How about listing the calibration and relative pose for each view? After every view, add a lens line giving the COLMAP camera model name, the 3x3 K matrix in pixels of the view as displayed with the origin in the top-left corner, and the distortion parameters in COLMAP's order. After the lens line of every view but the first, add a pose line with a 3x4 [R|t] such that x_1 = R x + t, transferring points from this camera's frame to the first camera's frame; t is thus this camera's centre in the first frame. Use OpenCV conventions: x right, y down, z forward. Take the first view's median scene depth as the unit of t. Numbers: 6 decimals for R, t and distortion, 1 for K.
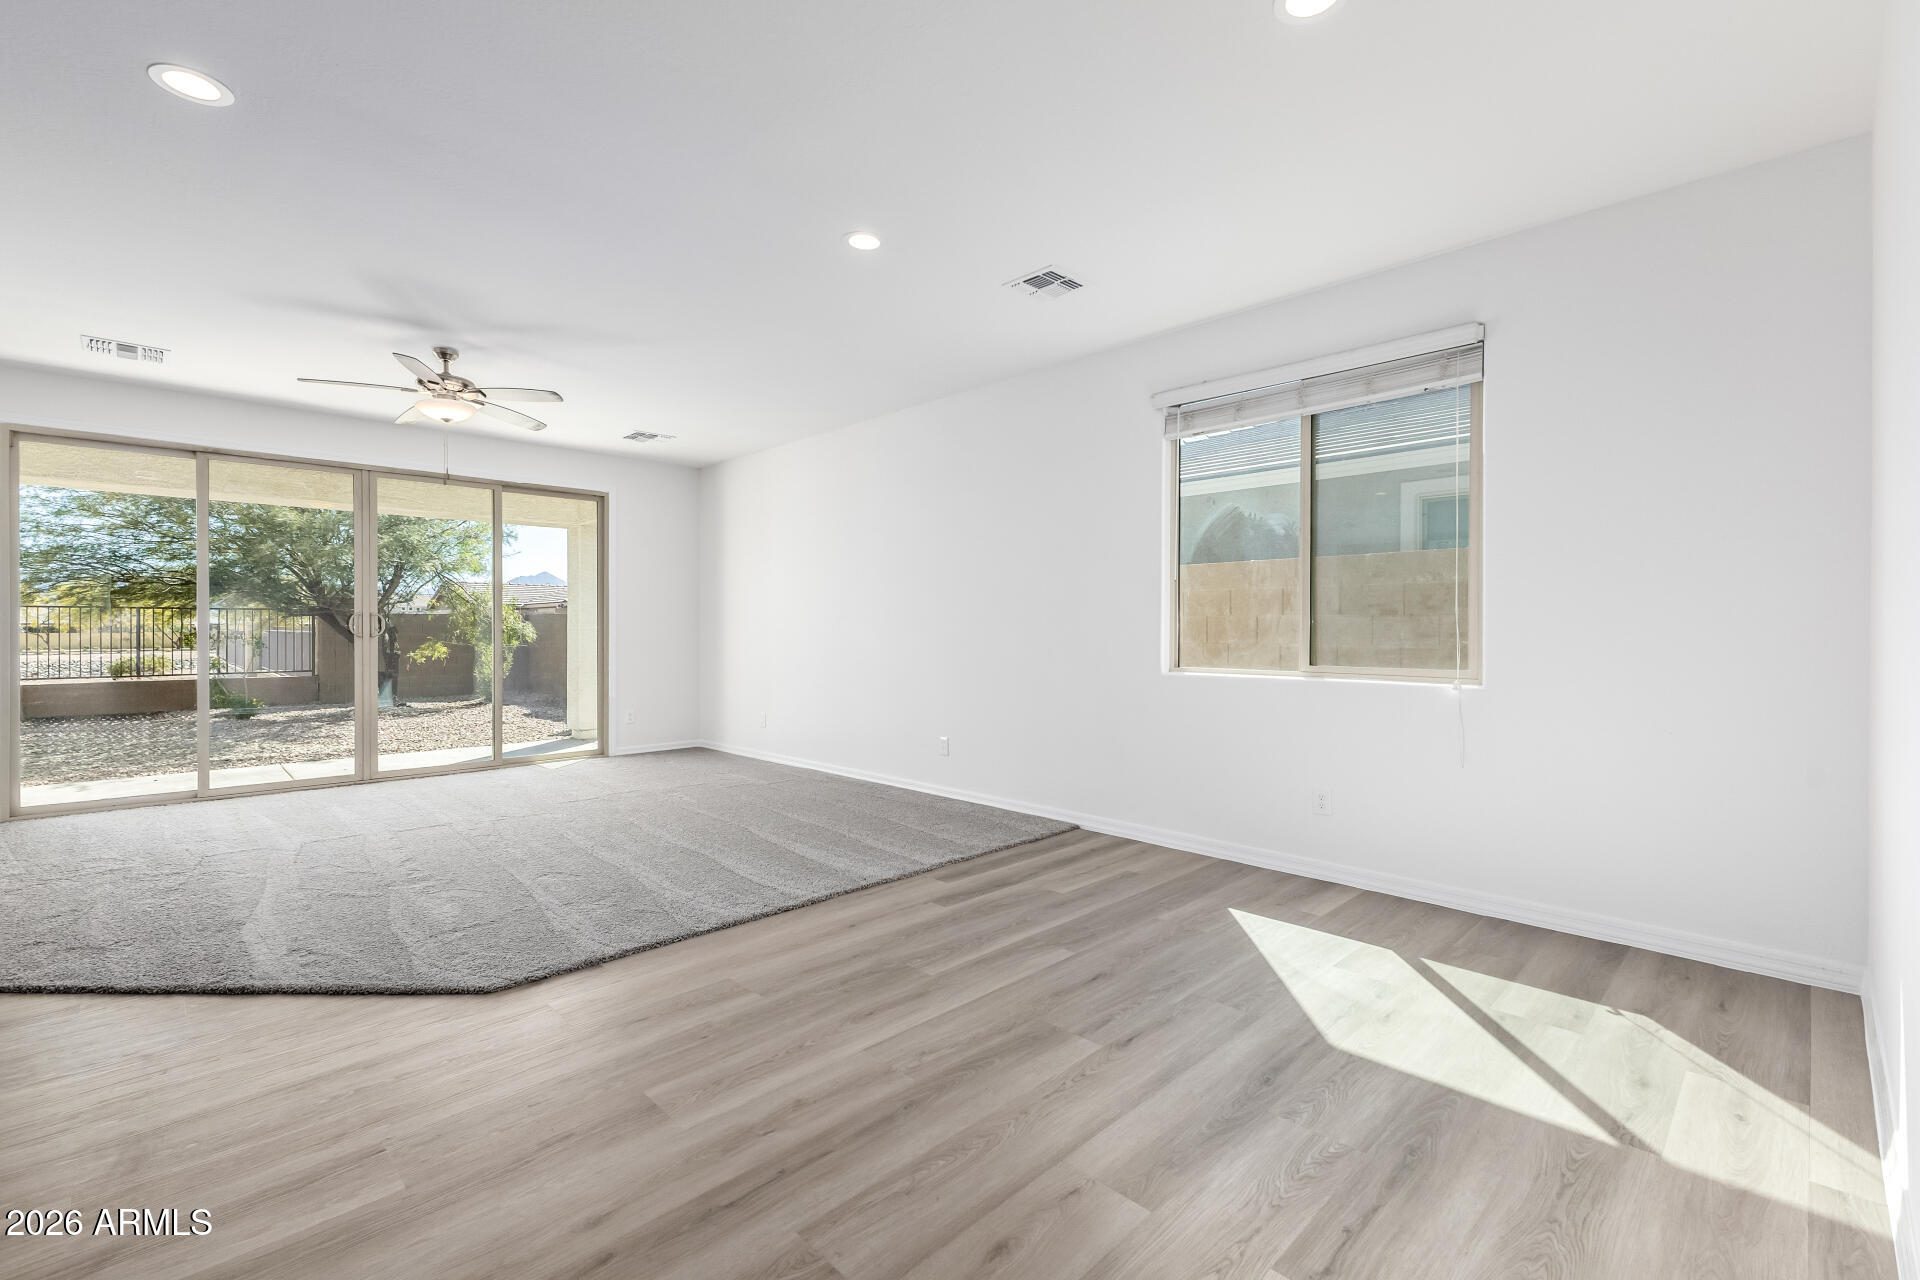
lens RADIAL K [[828.4, 0, 962.6], [0, 828.4, 633.7], [0, 0, 1]] dist [0.010800, -0.002981]
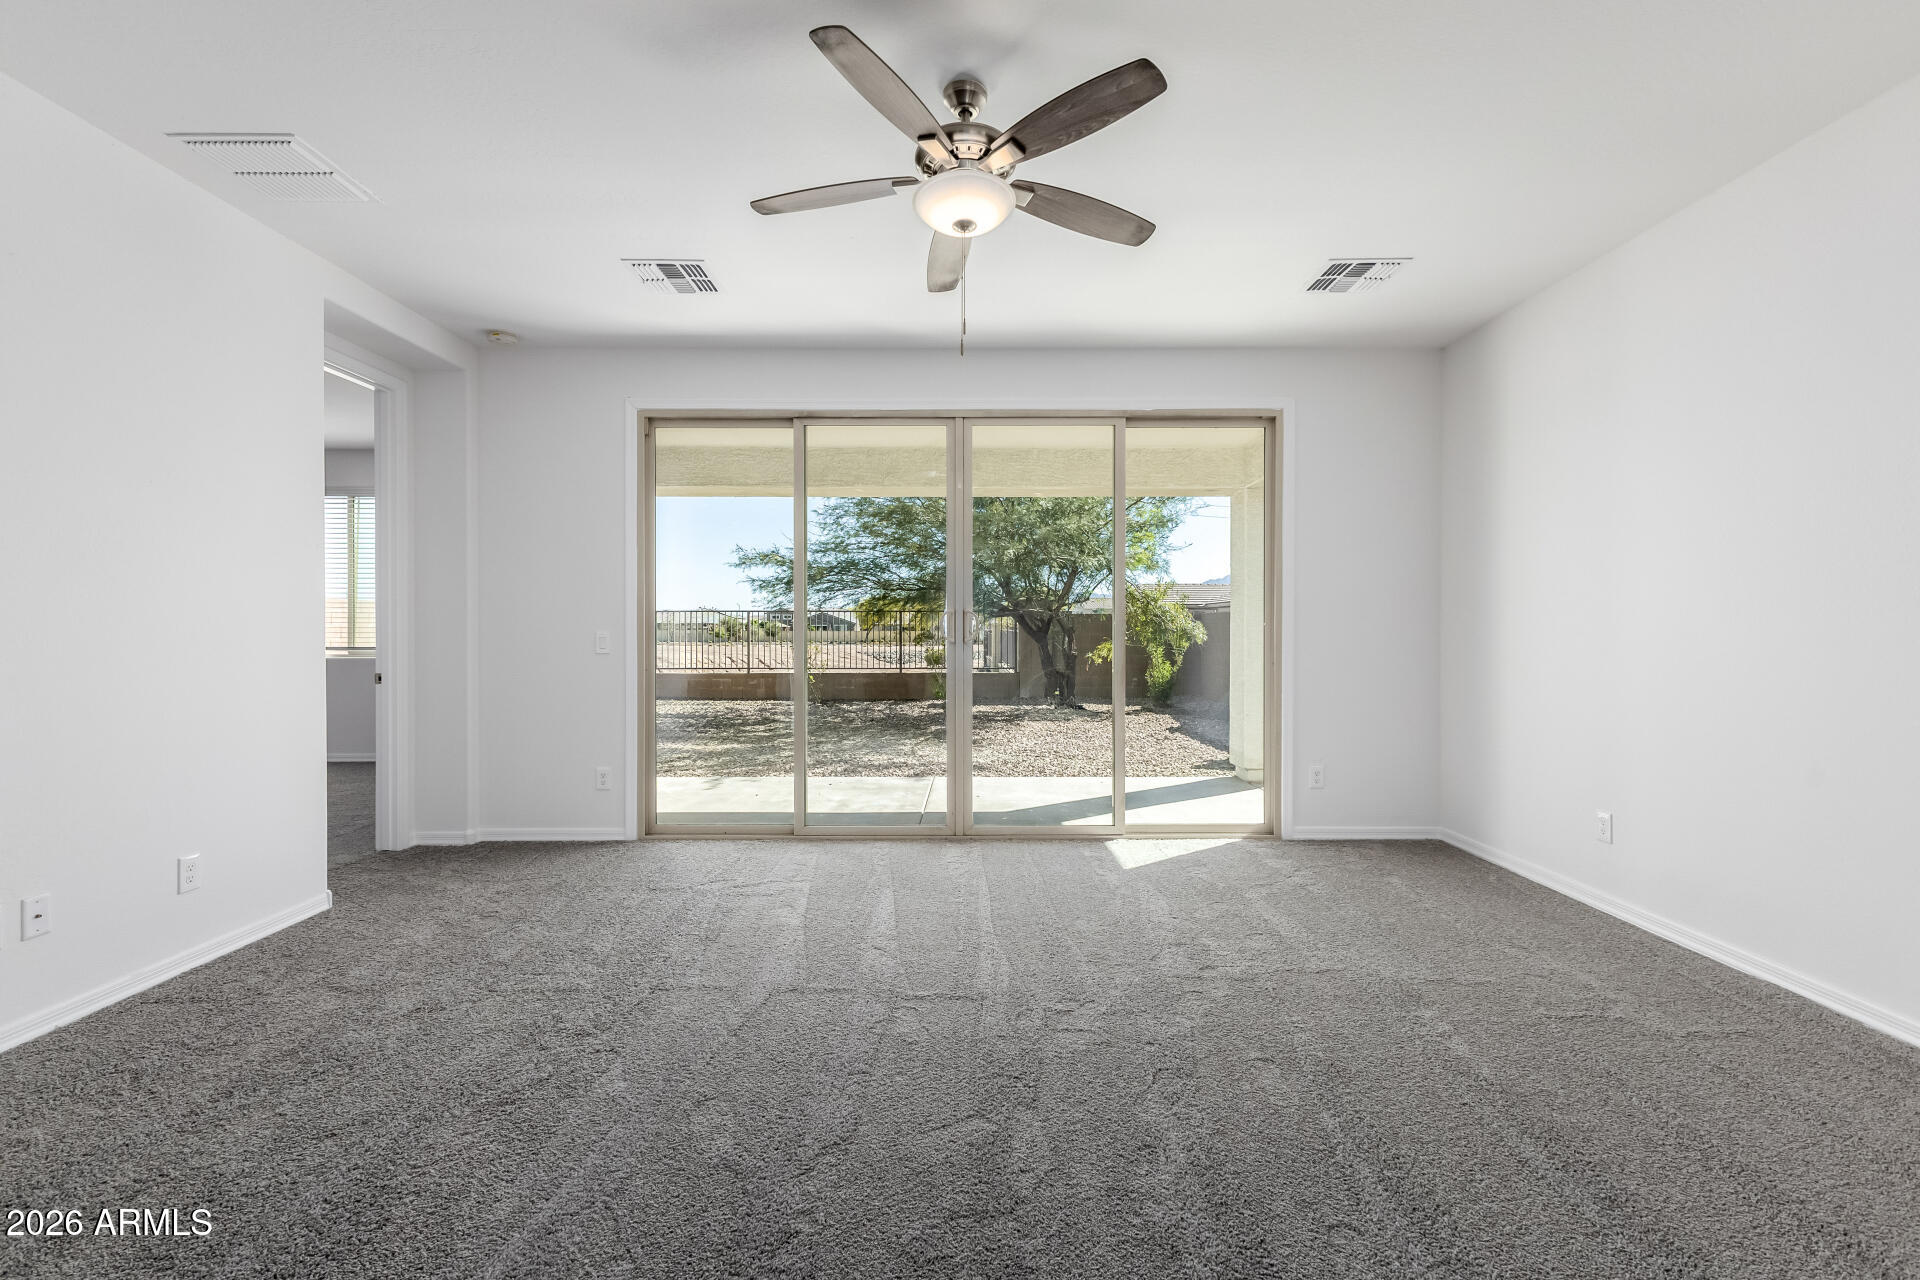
lens RADIAL K [[828.4, 0, 966.2], [0, 828.4, 631.8], [0, 0, 1]] dist [0.010800, -0.002981]
pose [[0.715268, 0.003416, -0.698842, -0.265459], [-0.004277, 0.999991, 0.000511, -0.007923], [0.698837, 0.002623, 0.715276, 0.643645]]
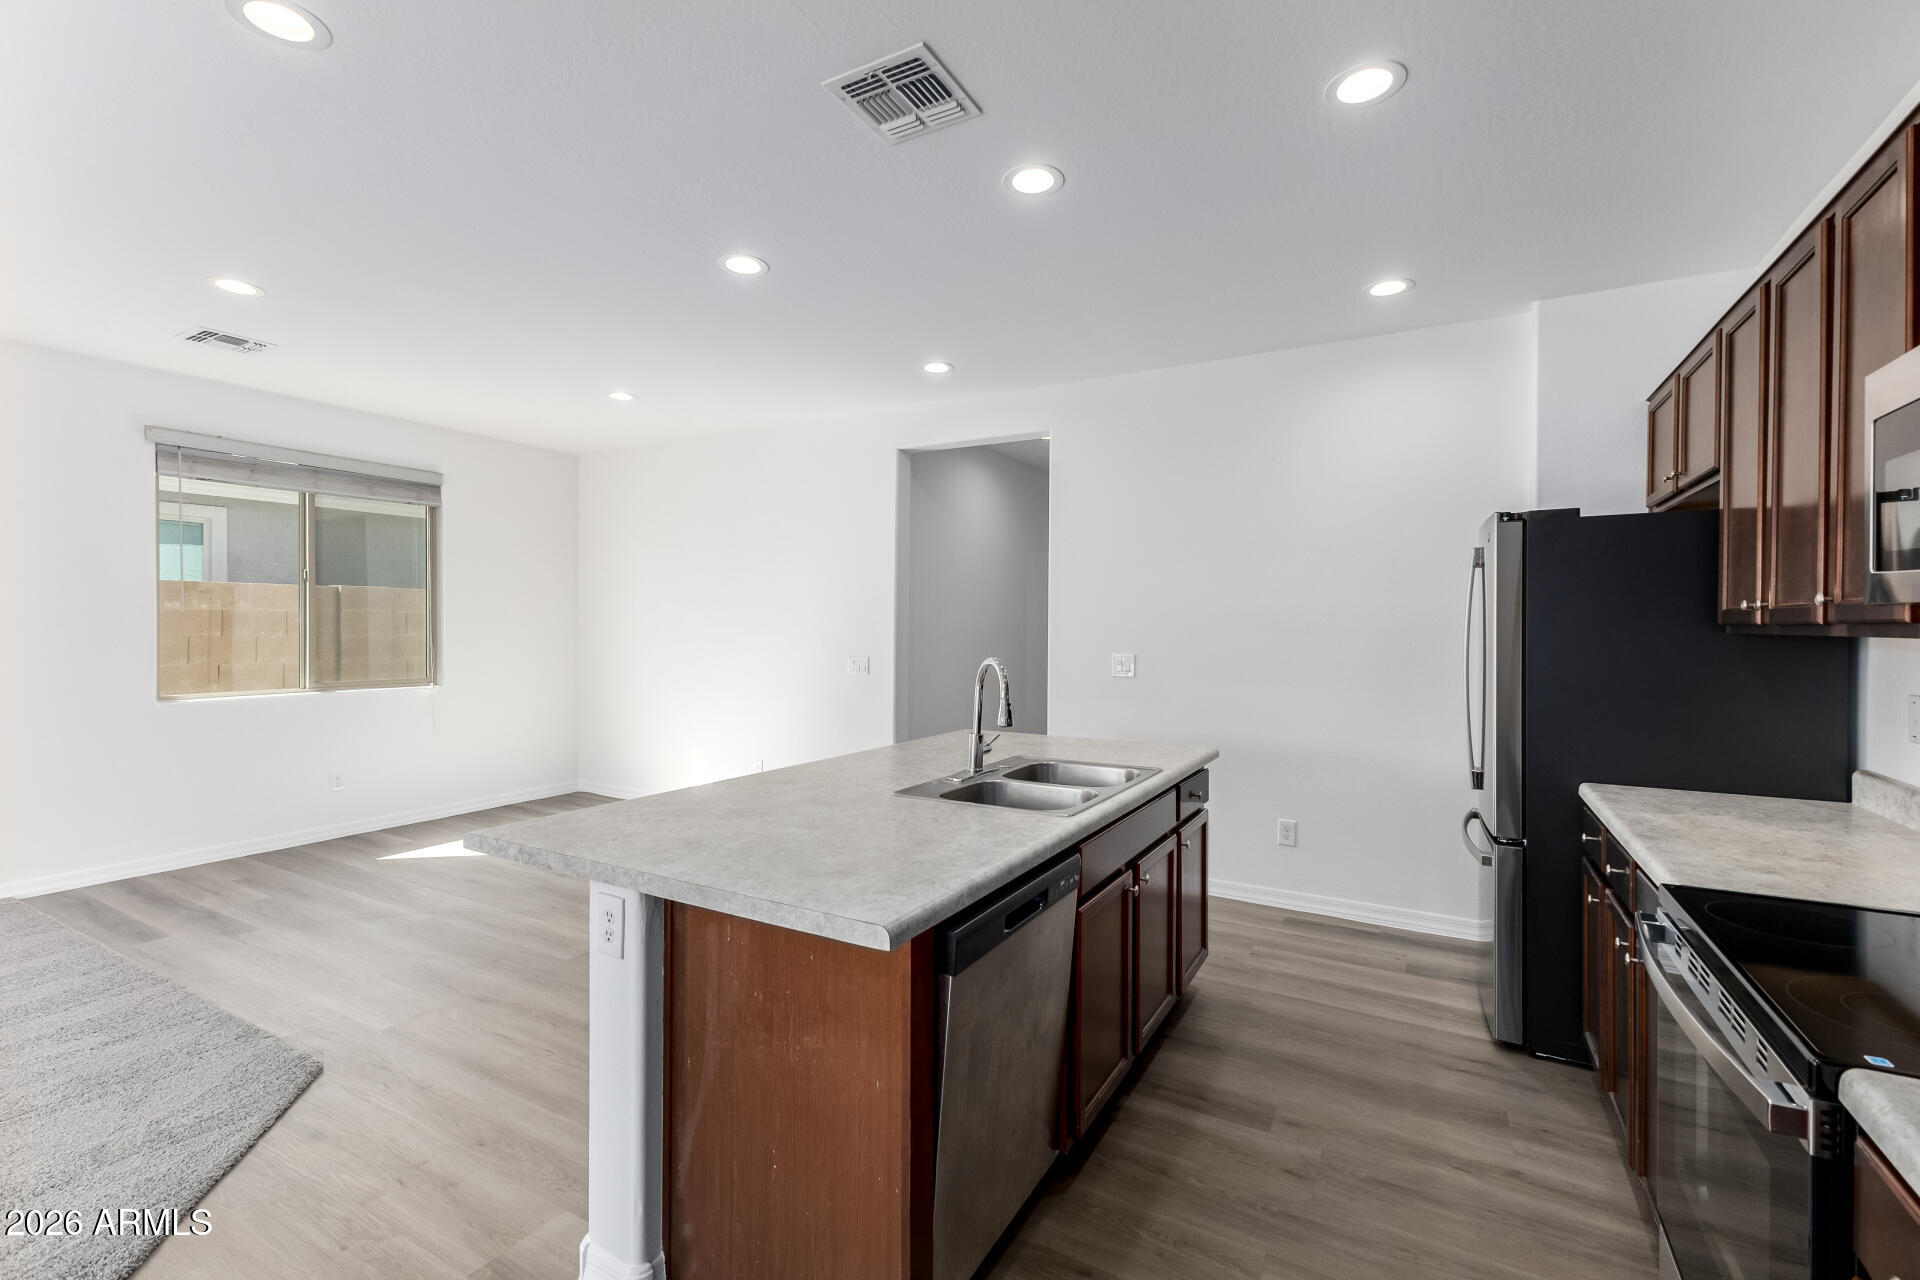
lens RADIAL K [[828.4, 0, 965.7], [0, 828.4, 639.2], [0, 0, 1]] dist [0.010800, -0.002981]
pose [[-0.262513, -0.004833, 0.964916, -0.959048], [0.008541, 0.999937, 0.007332, -0.029335], [-0.964891, 0.010166, -0.262455, 0.303050]]
